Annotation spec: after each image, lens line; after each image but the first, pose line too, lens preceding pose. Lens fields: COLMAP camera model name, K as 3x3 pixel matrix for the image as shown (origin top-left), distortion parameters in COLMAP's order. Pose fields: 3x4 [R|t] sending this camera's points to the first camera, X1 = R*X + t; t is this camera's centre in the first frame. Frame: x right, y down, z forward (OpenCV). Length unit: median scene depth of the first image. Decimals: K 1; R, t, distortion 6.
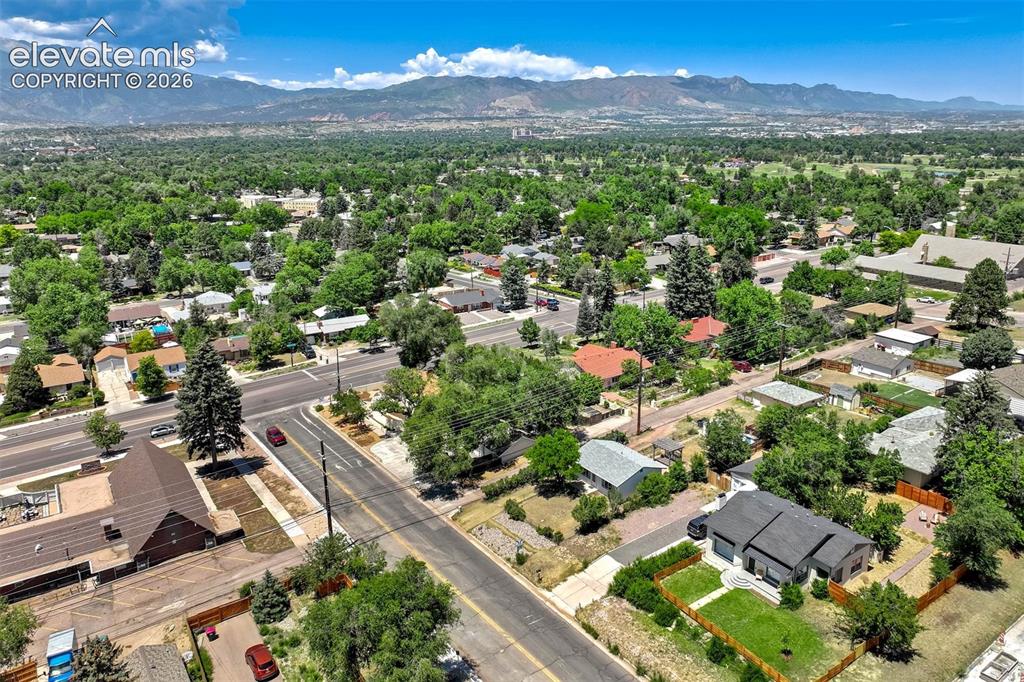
lens RADIAL K [[713.4, 0, 513.3], [0, 713.4, 313.0], [0, 0, 1]] dist [0.010485, 0.000803]
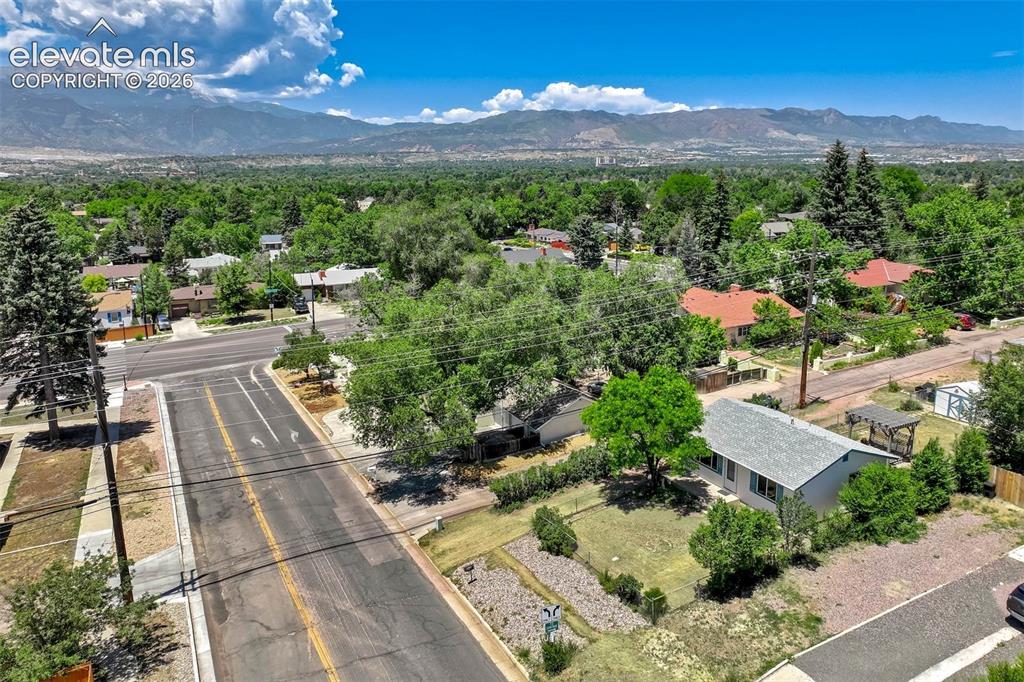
lens RADIAL K [[713.4, 0, 511.8], [0, 713.4, 305.4], [0, 0, 1]] dist [0.010485, 0.000803]
pose [[0.993176, 0.023766, -0.114177, 0.013718], [-0.030206, 0.998029, -0.055008, 0.091477], [0.112644, 0.058082, 0.991936, 0.310854]]
